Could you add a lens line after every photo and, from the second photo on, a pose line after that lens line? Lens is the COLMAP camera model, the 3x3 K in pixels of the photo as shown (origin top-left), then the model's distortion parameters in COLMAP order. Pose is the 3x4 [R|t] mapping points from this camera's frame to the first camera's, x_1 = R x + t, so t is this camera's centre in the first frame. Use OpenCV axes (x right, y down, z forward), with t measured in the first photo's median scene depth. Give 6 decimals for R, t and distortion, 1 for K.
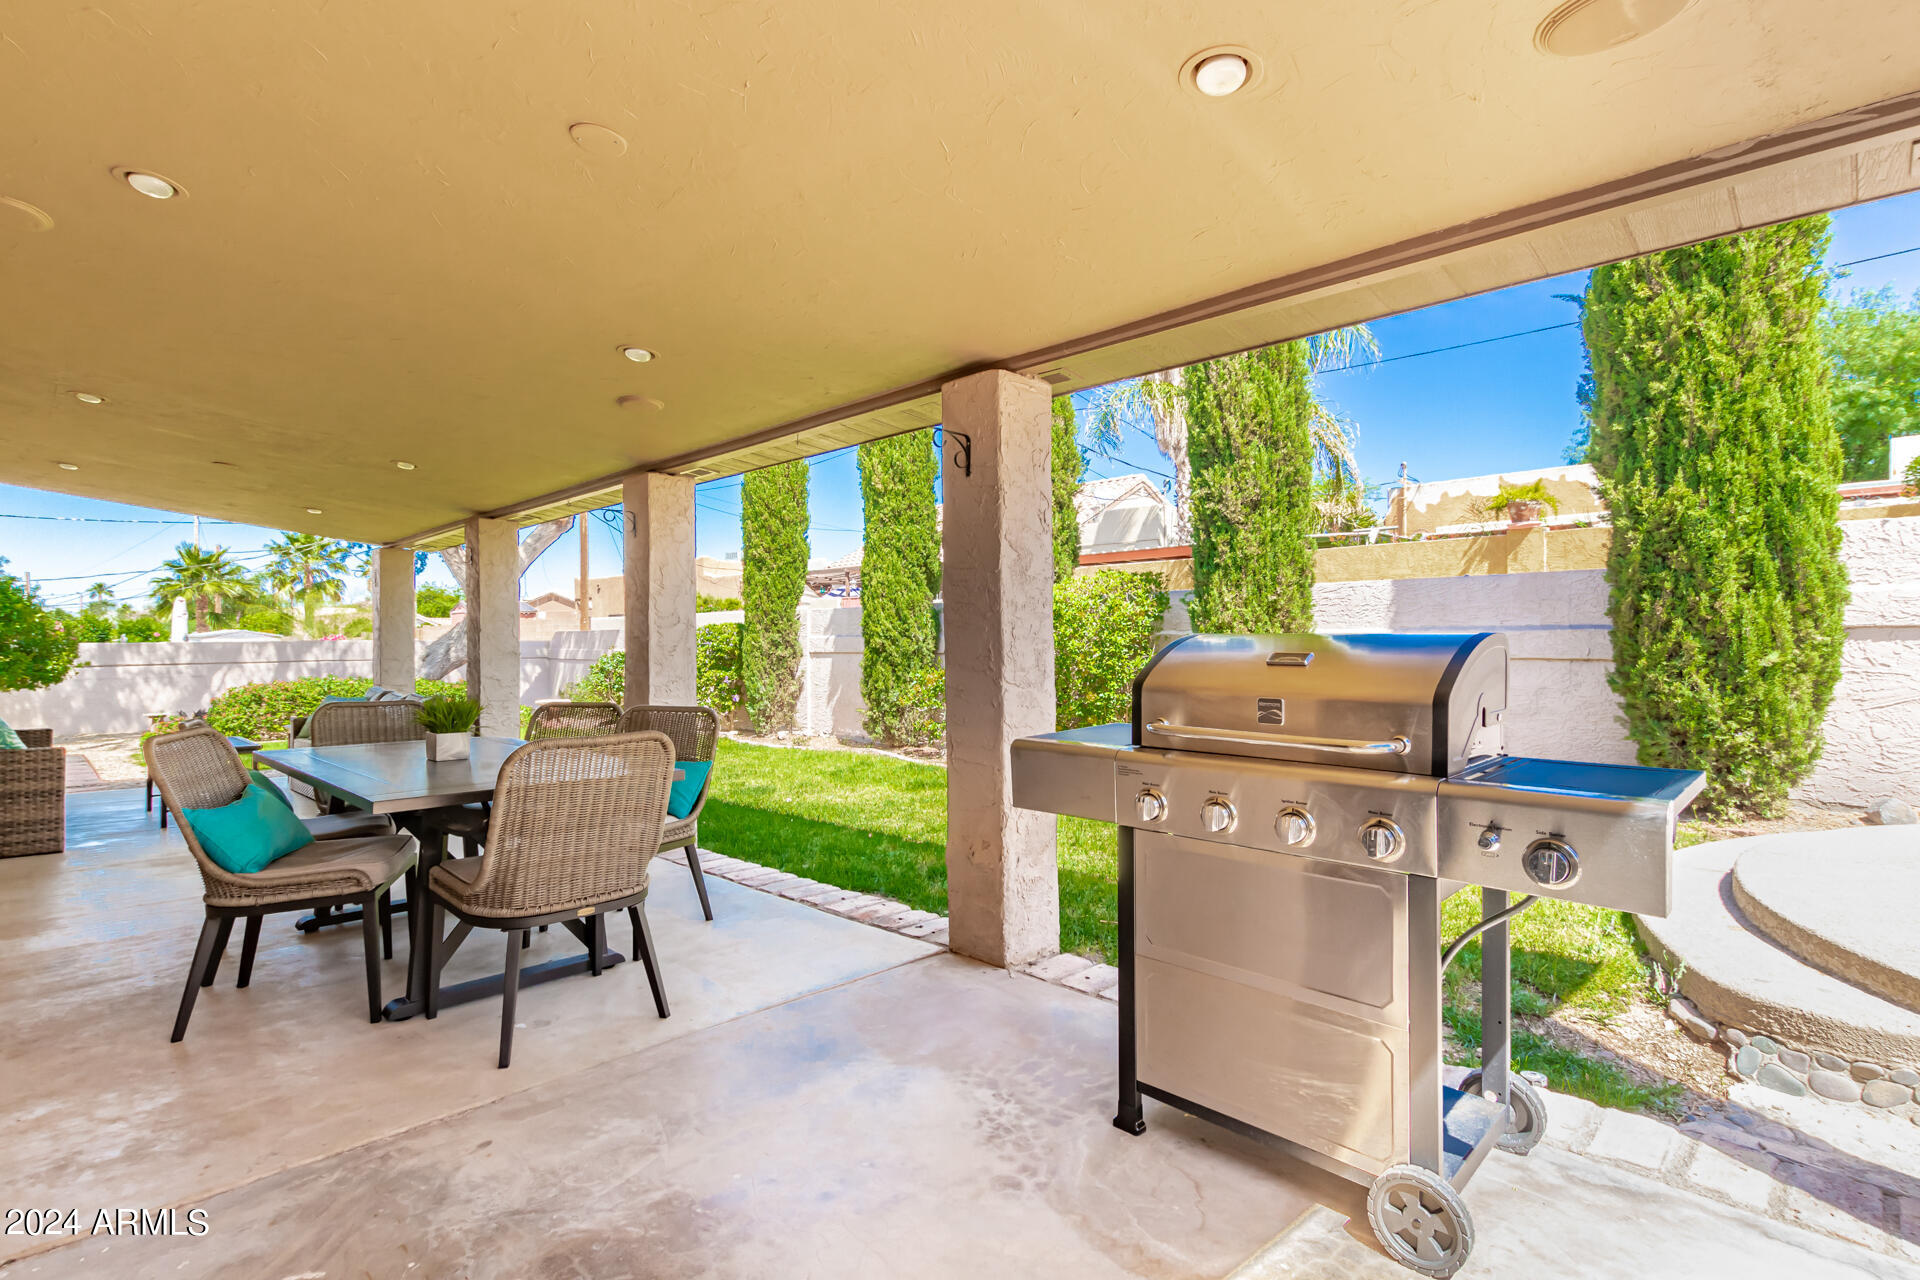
lens RADIAL K [[897.6, 0, 954.2], [0, 897.6, 643.8], [0, 0, 1]] dist [0.012683, -0.006575]
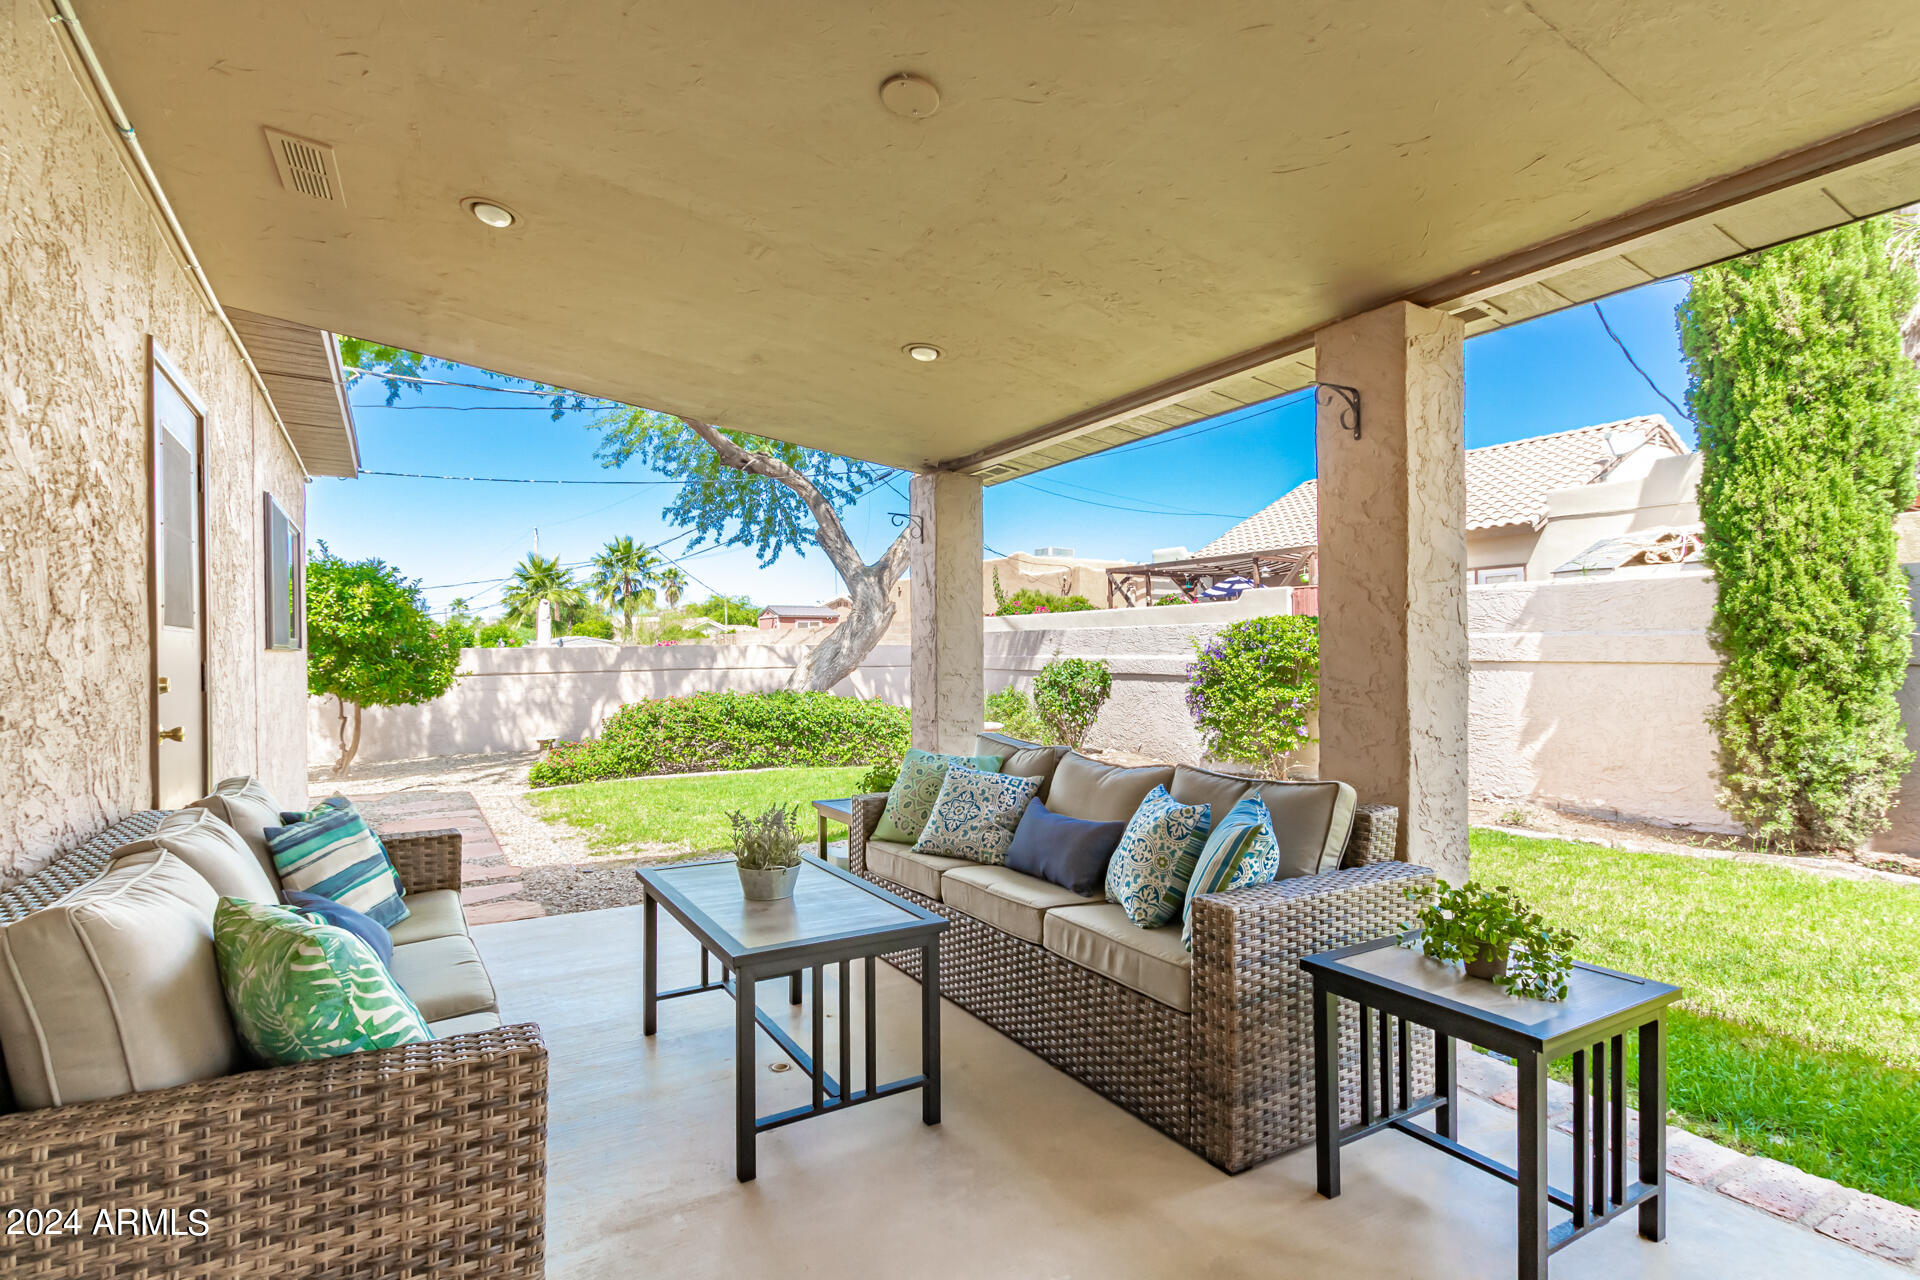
lens RADIAL K [[877.5, 0, 956.3], [0, 877.5, 666.3], [0, 0, 1]] dist [0.003101, 0.000121]
pose [[0.971311, 0.002884, -0.237794, -0.337722], [0.001545, 0.999829, 0.018436, 0.001712], [0.237806, -0.018274, 0.971141, 0.328005]]
